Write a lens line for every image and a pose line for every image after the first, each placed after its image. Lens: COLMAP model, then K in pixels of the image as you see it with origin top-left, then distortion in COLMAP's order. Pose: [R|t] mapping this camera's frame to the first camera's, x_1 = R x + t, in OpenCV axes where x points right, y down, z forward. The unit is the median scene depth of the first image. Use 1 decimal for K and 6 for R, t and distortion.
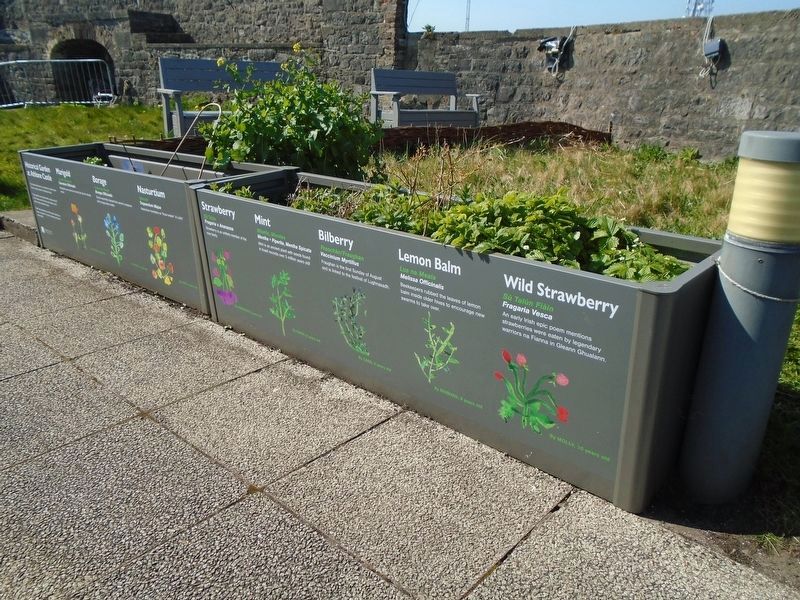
lens RADIAL K [[615.4, 0, 400.0], [0, 615.4, 300.0], [0, 0, 1]] dist [-0.036185, 0.030100]
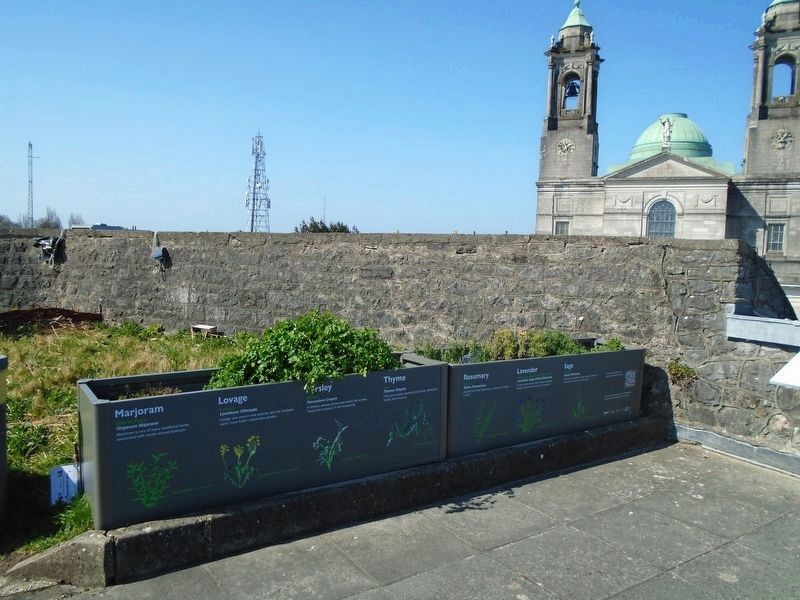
lens RADIAL K [[615.4, 0, 400.0], [0, 615.4, 300.0], [0, 0, 1]] dist [-0.036185, 0.030100]
pose [[0.804551, -0.042172, 0.592385, 0.111259], [0.188756, 0.963911, -0.187739, 0.045785], [-0.563089, 0.262861, 0.783476, -0.323194]]
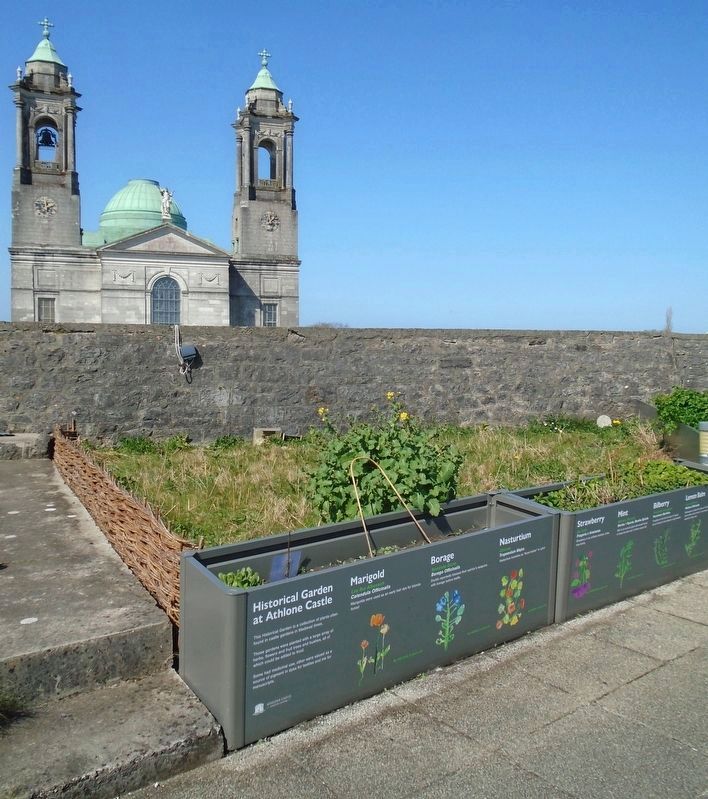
lens RADIAL K [[729.6, 0, 355.0], [0, 729.6, 367.9], [0, 0, 1]] dist [-0.005522, 0.007787]
pose [[0.194239, -0.050152, 0.979671, -0.716099], [0.327441, 0.944726, -0.016559, -0.223076], [-0.924691, 0.324001, 0.199925, 0.376155]]
